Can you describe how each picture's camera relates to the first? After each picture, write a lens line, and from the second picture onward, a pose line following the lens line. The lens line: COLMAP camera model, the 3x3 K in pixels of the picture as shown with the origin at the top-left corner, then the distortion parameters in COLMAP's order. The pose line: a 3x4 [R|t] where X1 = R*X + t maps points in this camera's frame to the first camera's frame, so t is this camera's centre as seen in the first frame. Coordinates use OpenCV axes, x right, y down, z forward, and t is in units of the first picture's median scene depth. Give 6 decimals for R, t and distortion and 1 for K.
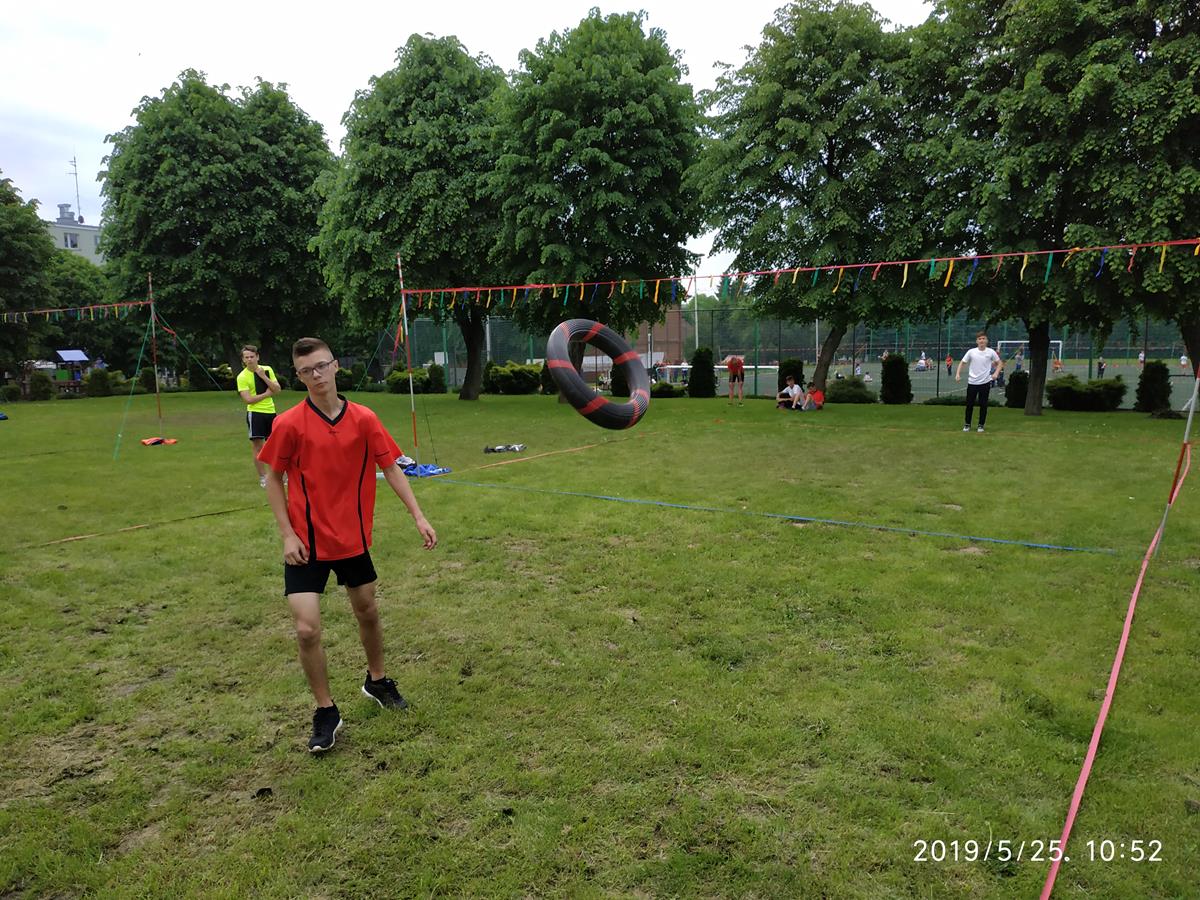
lens RADIAL K [[839.8, 0, 671.9], [0, 839.8, 469.5], [0, 0, 1]] dist [0.001039, -0.005511]
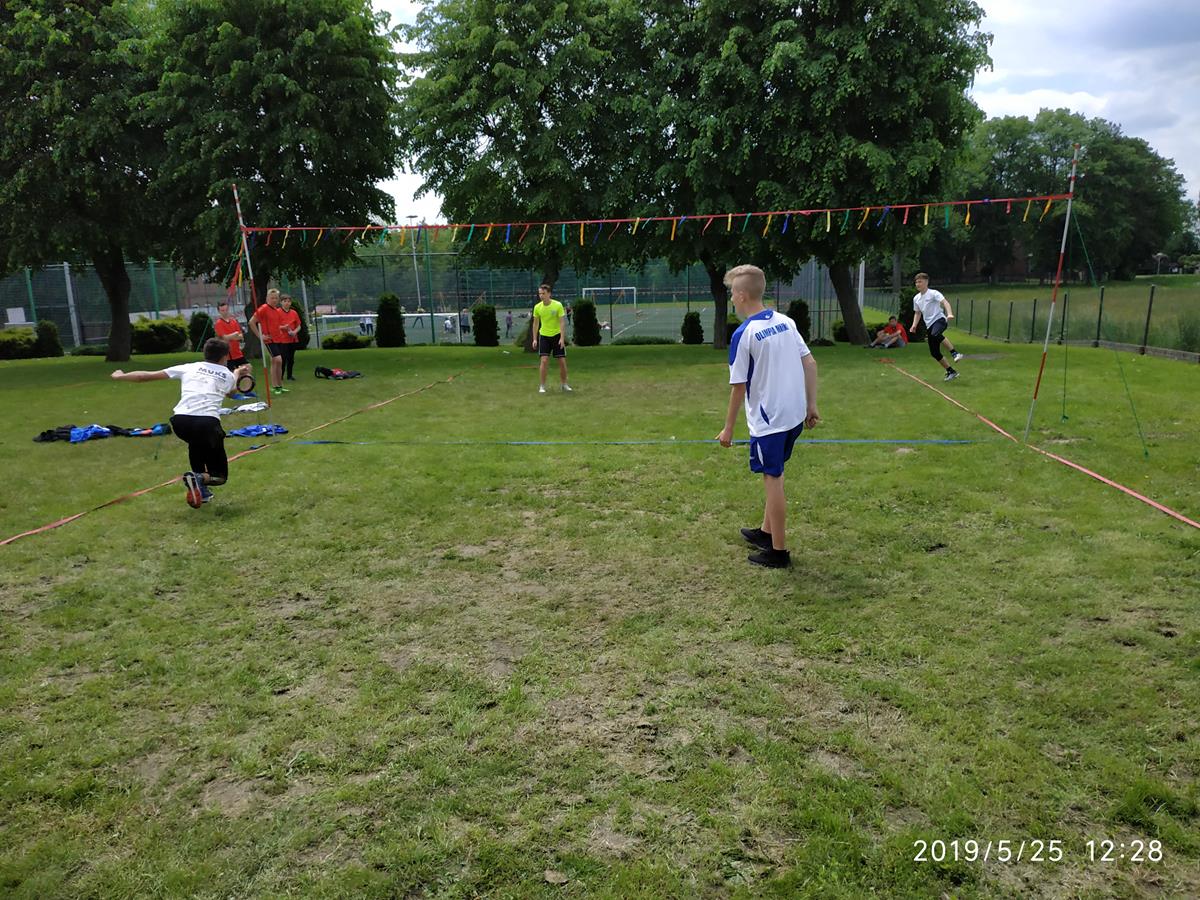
lens RADIAL K [[841.1, 0, 600.0], [0, 841.1, 450.0], [0, 0, 1]] dist [-0.002883, -0.006045]
pose [[0.908098, -0.091267, 0.408692, -0.192552], [0.077373, 0.995725, 0.050440, 0.000177], [-0.411548, -0.014182, 0.911278, 0.029080]]
